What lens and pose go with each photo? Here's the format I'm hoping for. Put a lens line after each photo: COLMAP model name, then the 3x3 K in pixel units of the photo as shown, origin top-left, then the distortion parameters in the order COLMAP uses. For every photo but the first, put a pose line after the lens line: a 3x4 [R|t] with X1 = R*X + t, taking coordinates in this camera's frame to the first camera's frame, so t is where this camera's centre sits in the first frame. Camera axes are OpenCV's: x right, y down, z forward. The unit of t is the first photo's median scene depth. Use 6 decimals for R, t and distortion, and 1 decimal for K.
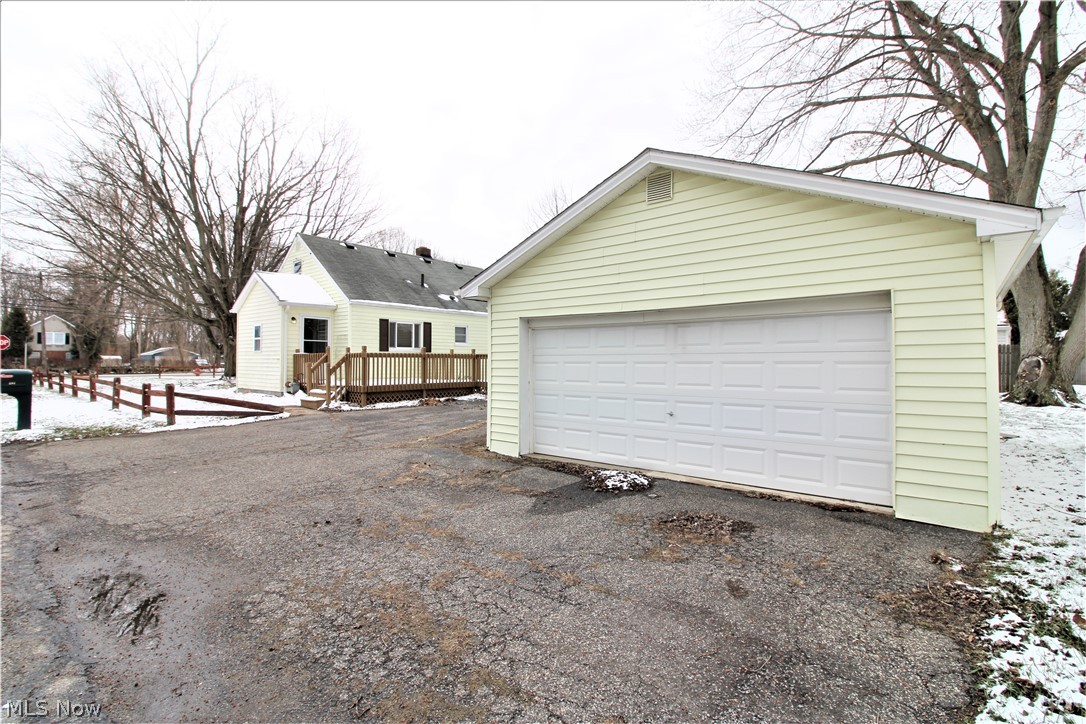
lens RADIAL K [[498.7, 0, 553.0], [0, 498.7, 355.0], [0, 0, 1]] dist [-0.017174, -0.000692]
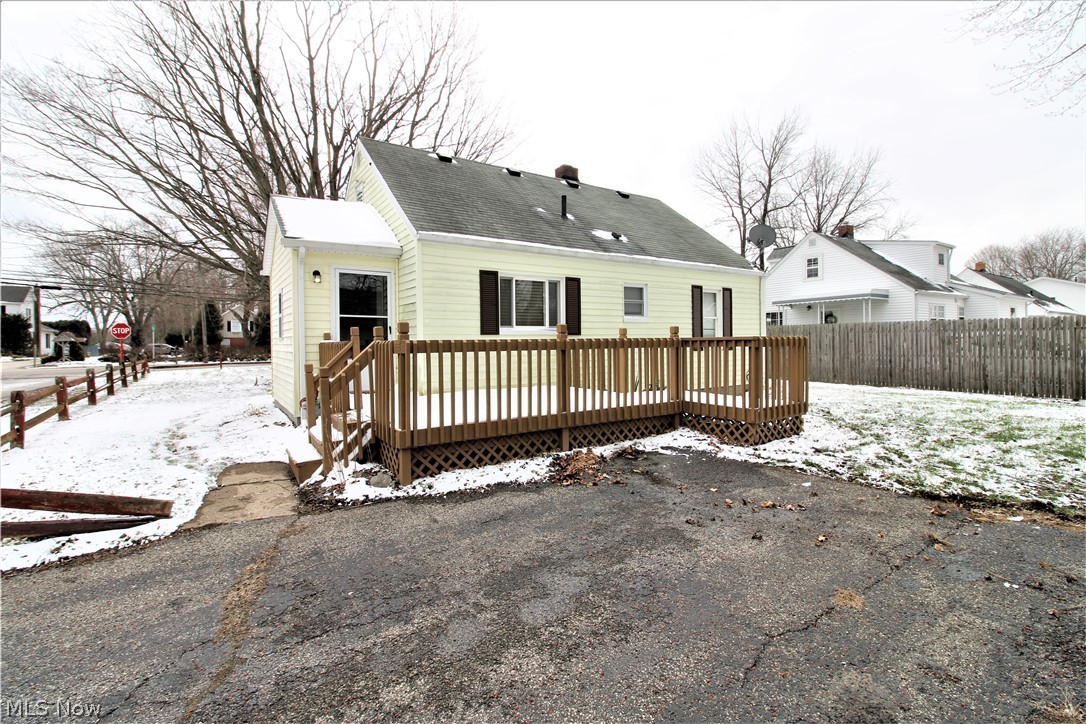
lens RADIAL K [[498.7, 0, 547.3], [0, 498.7, 353.9], [0, 0, 1]] dist [-0.017174, -0.000692]
pose [[0.952427, -0.003107, -0.304750, -0.125135], [0.014523, 0.999275, 0.035201, -0.004721], [0.304420, -0.037952, 0.951782, 0.517889]]
